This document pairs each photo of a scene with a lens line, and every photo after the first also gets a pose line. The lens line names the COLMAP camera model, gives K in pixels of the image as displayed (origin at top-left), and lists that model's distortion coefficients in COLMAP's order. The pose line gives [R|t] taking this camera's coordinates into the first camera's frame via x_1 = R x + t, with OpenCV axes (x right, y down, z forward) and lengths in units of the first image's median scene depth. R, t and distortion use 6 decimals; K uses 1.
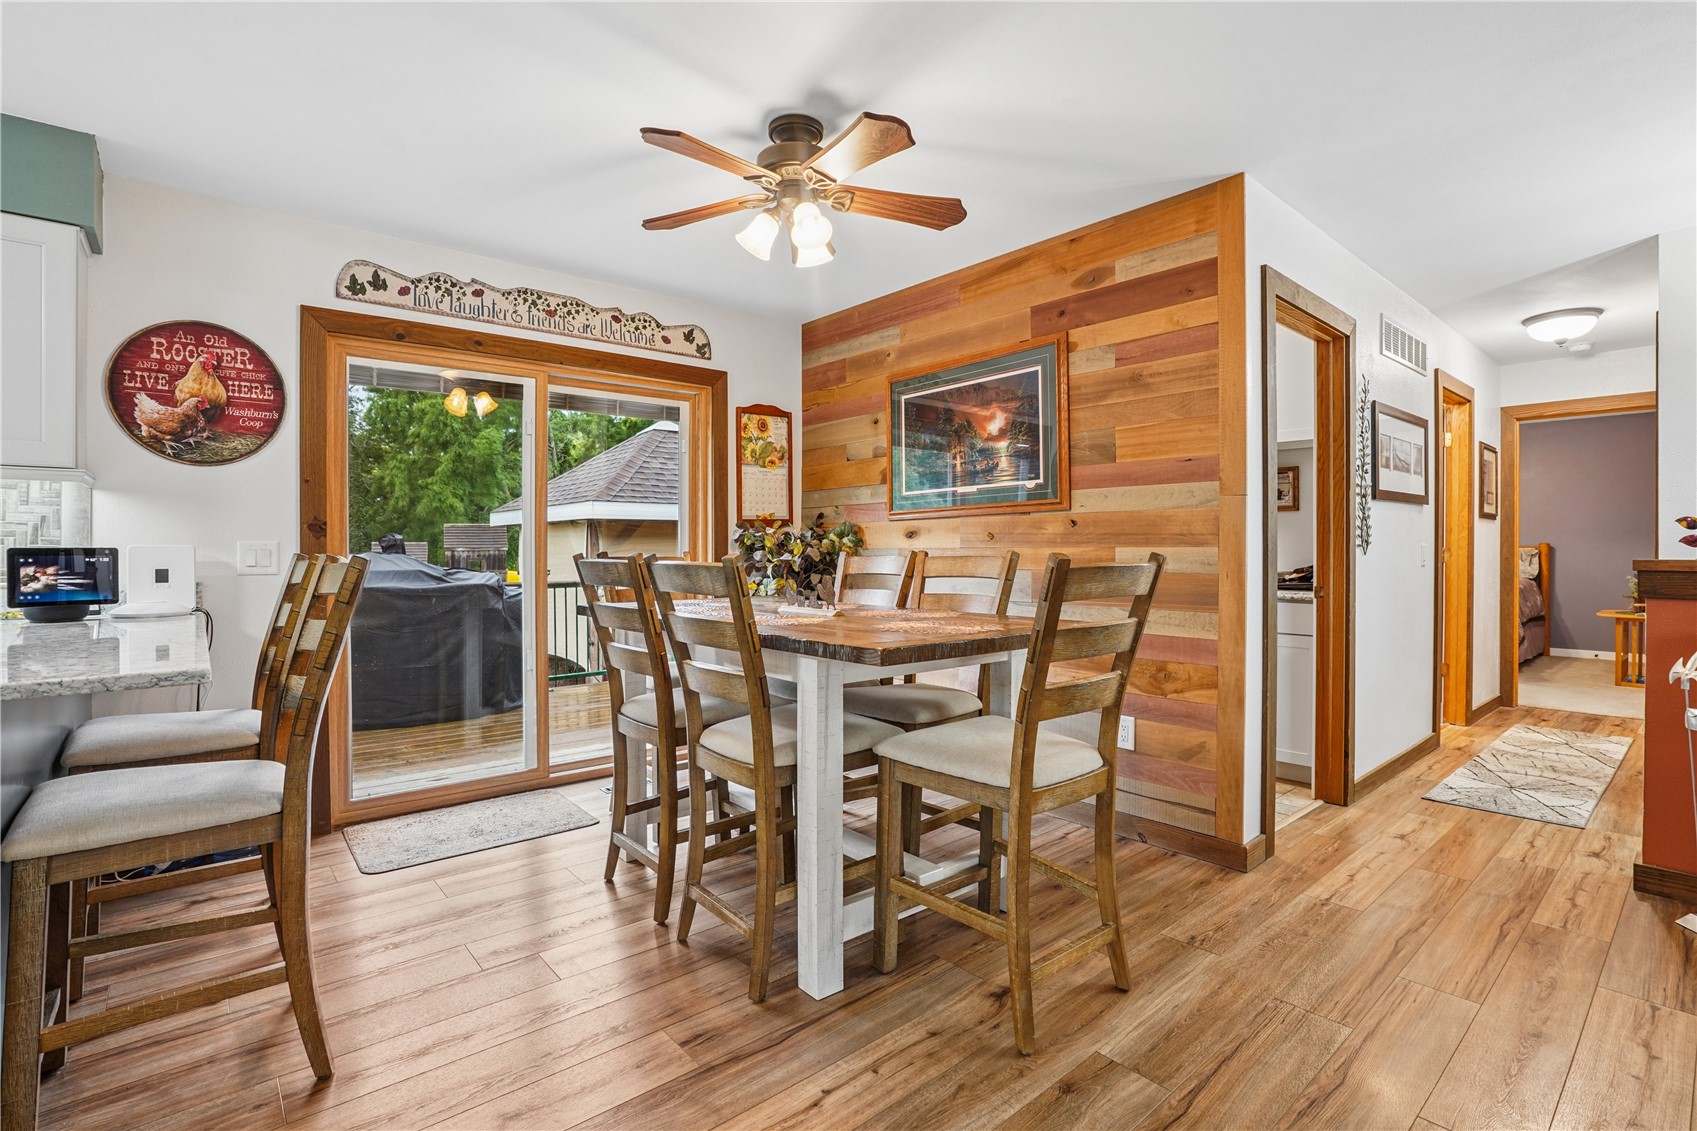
lens RADIAL K [[804.0, 0, 832.4], [0, 804.0, 551.2], [0, 0, 1]] dist [-0.047479, 0.017998]
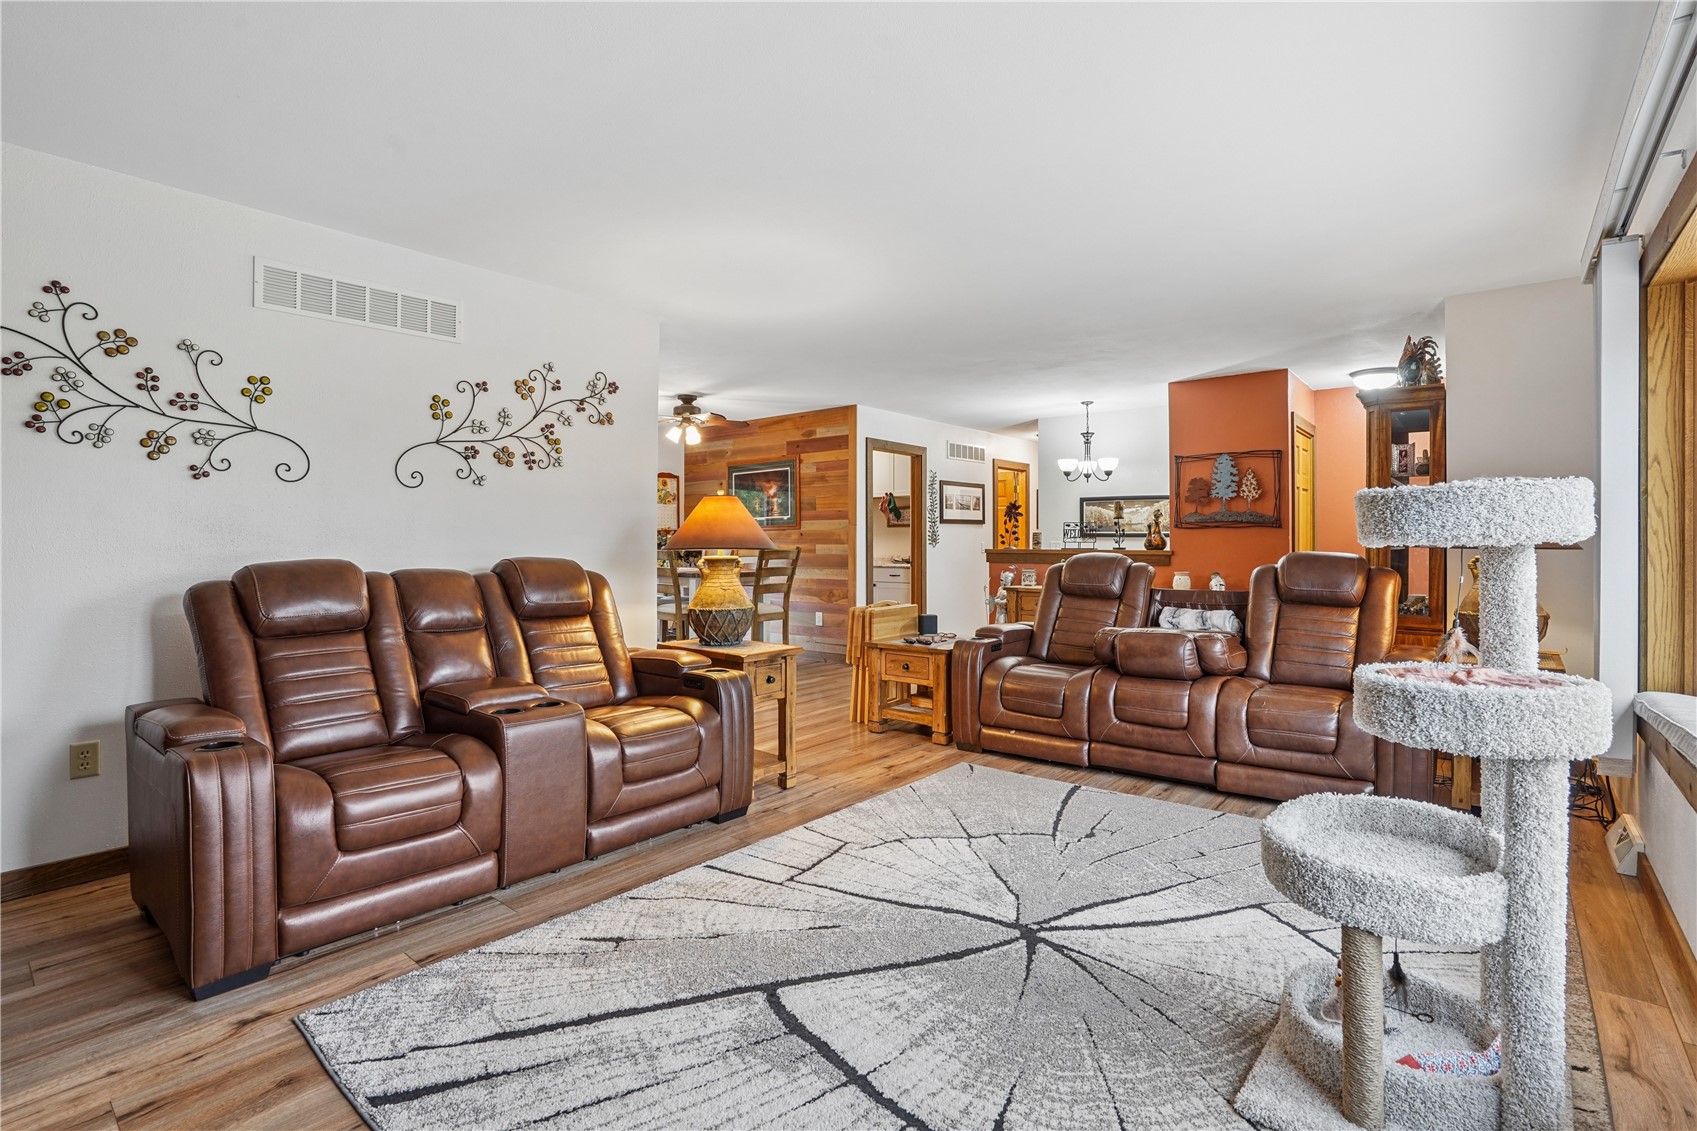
lens RADIAL K [[804.0, 0, 849.9], [0, 804.0, 557.1], [0, 0, 1]] dist [-0.047479, 0.017998]
pose [[0.982837, -0.002878, 0.184453, -0.003224], [0.000613, 0.999924, 0.012334, 0.003092], [-0.184474, -0.012010, 0.982764, -1.376116]]
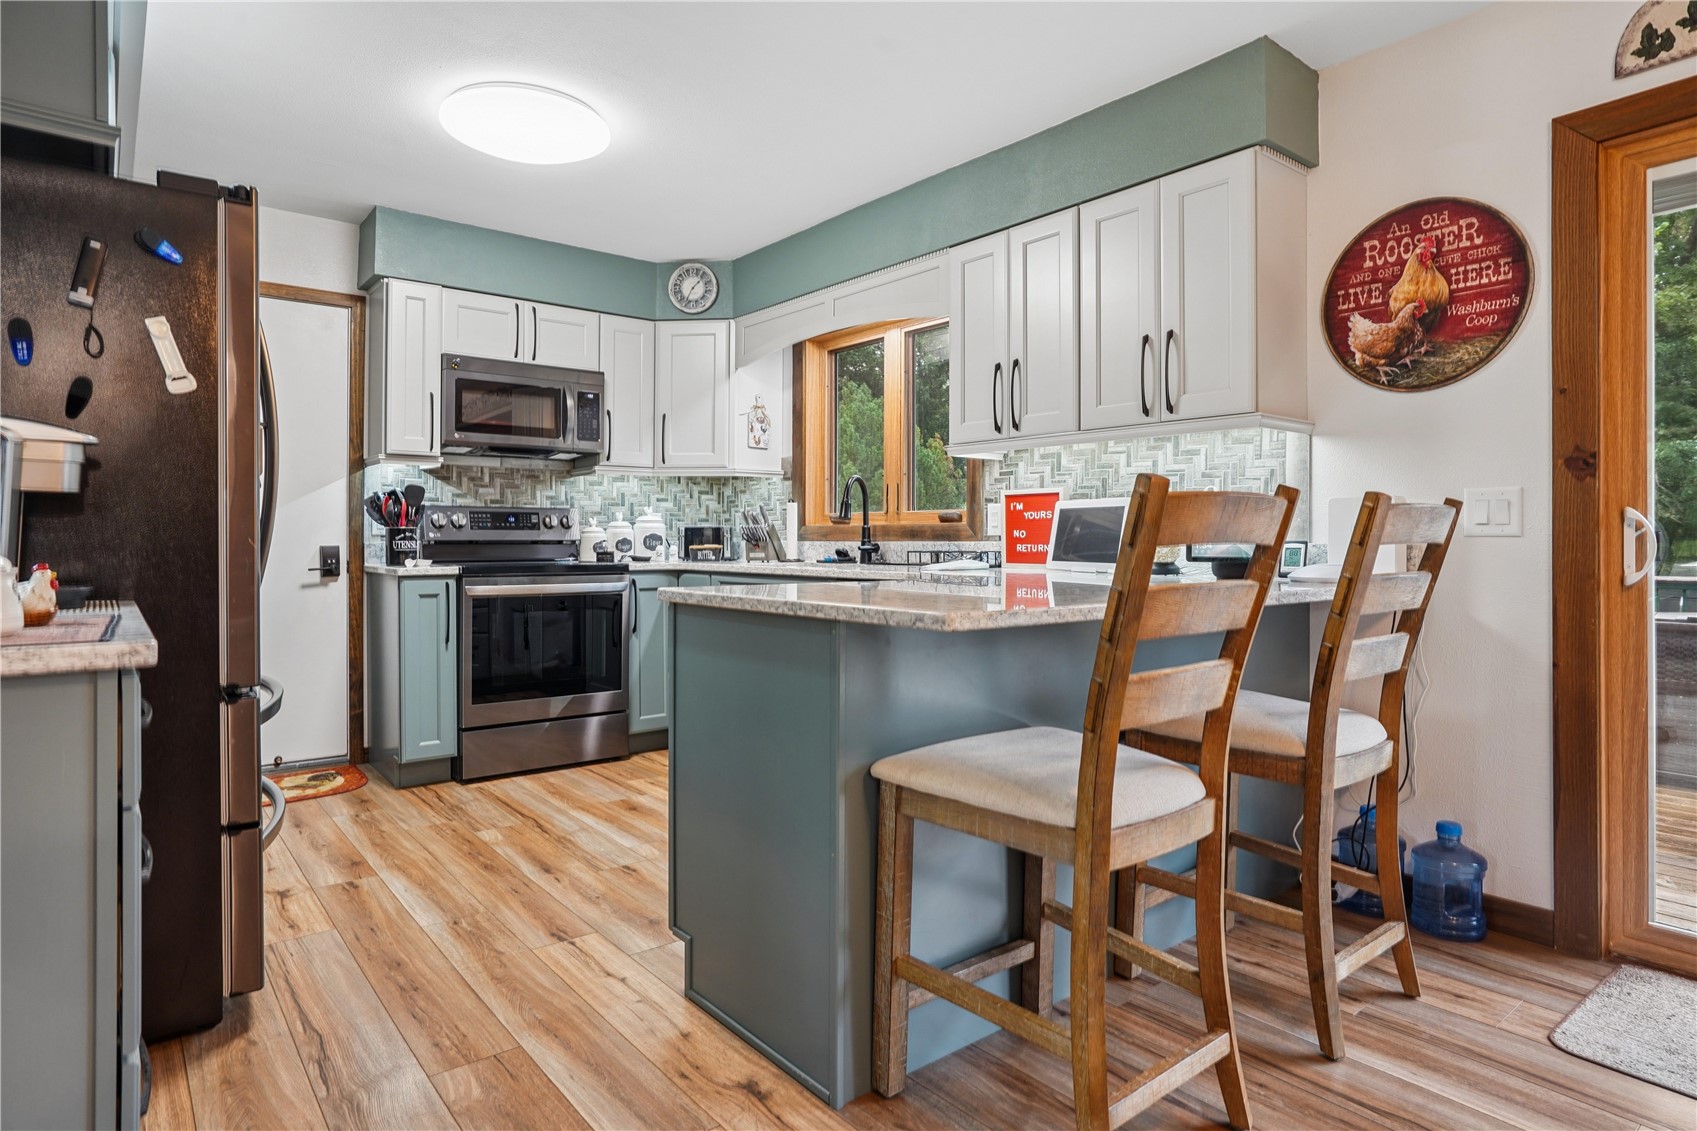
lens RADIAL K [[939.7, 0, 844.2], [0, 939.7, 534.2], [0, 0, 1]] dist [-0.018345, 0.016514]
pose [[-0.014674, 0.001715, -0.999891, 0.092126], [-0.000044, 0.999999, 0.001716, 0.023679], [0.999892, 0.000069, -0.014673, 0.394529]]
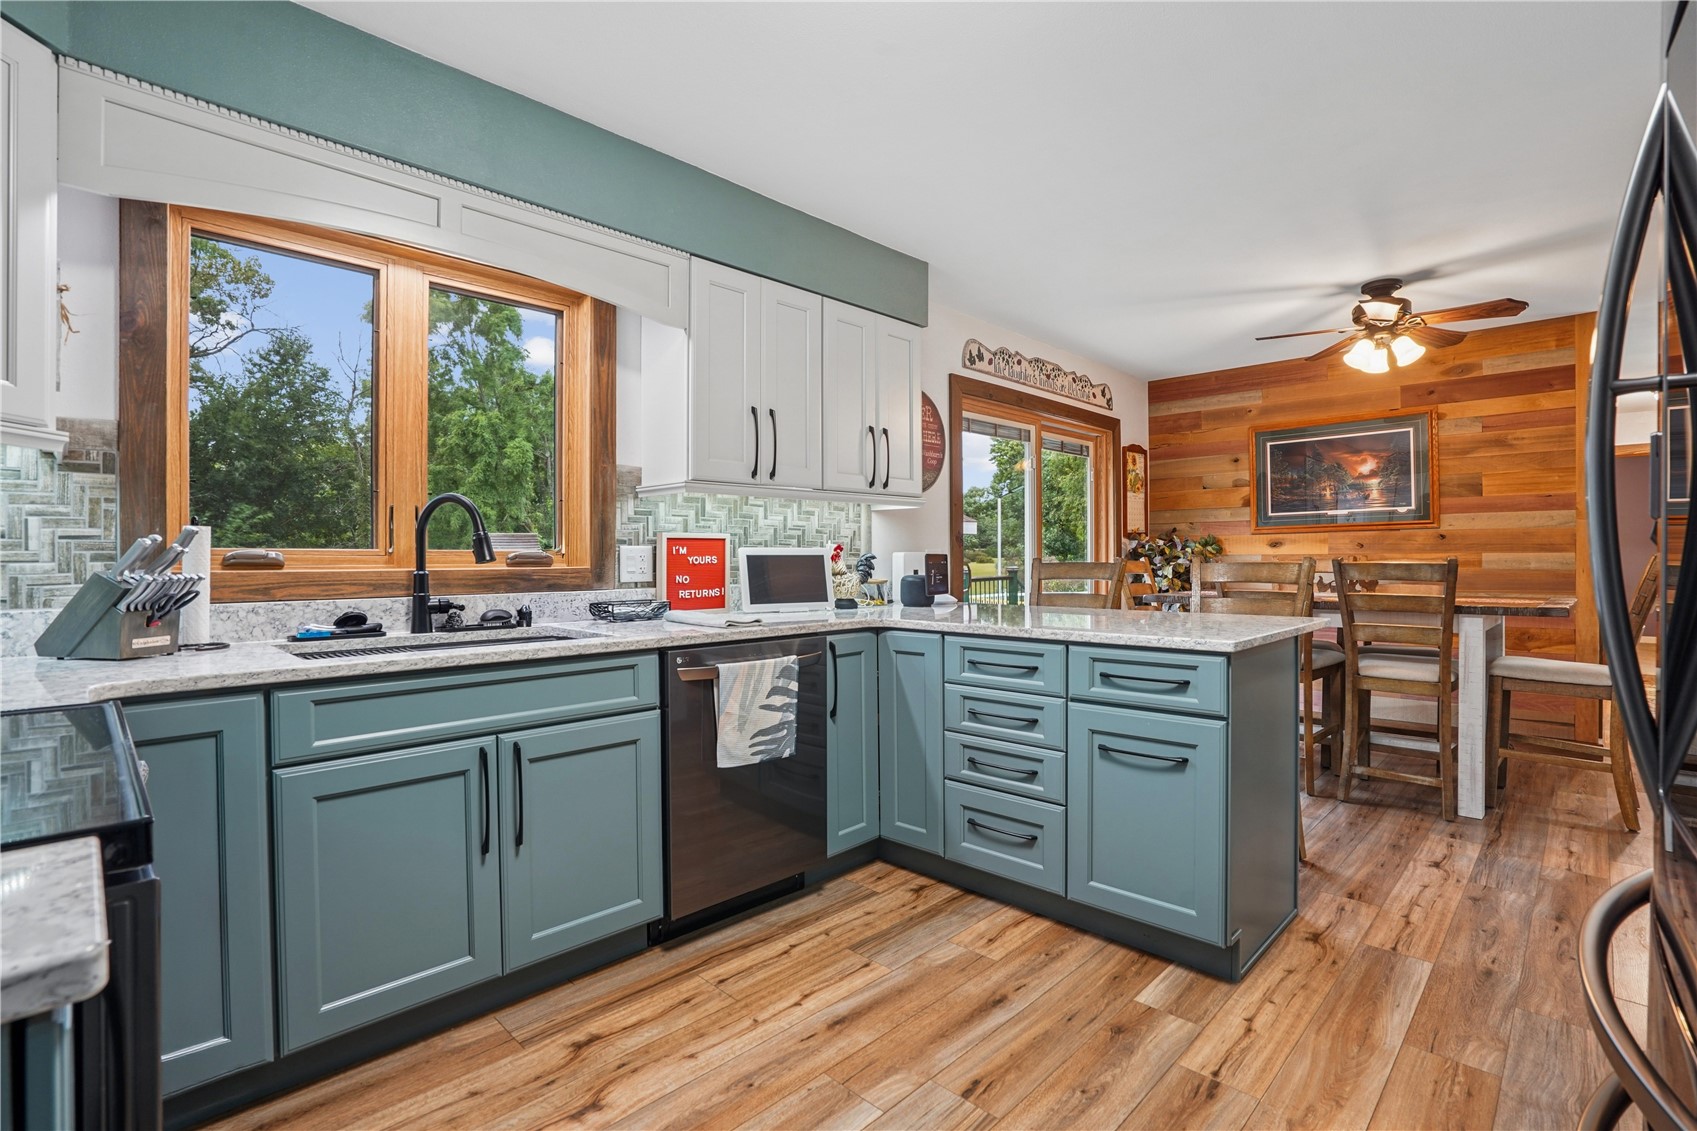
lens RADIAL K [[804.0, 0, 838.3], [0, 804.0, 561.7], [0, 0, 1]] dist [-0.047479, 0.017998]
pose [[0.994731, -0.003231, 0.102466, -0.923353], [0.003108, 0.999994, 0.001359, 0.005160], [-0.102470, -0.001033, 0.994736, -0.310457]]
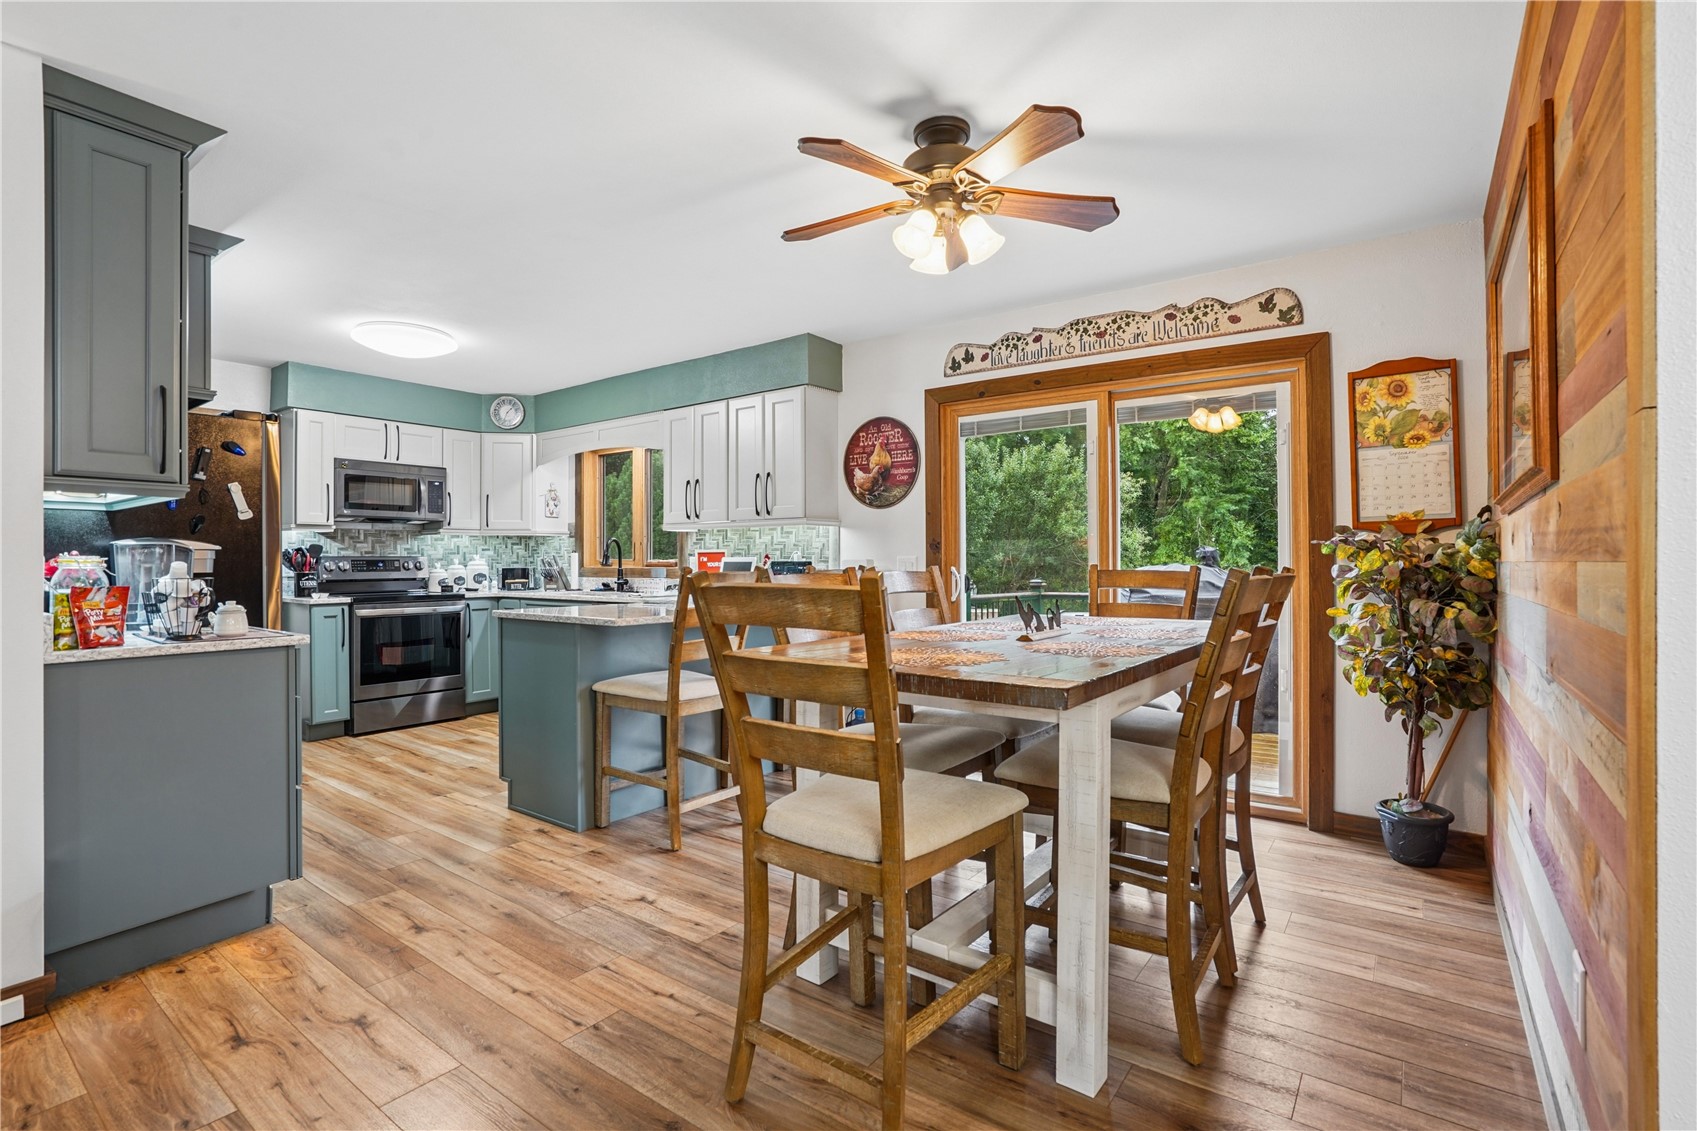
lens RADIAL K [[804.0, 0, 839.1], [0, 804.0, 555.5], [0, 0, 1]] dist [-0.047479, 0.017998]
pose [[0.221997, 0.001862, -0.975046, 0.643640], [0.003226, 0.999991, 0.002644, -0.016796], [0.975042, -0.003732, 0.221989, 0.482751]]
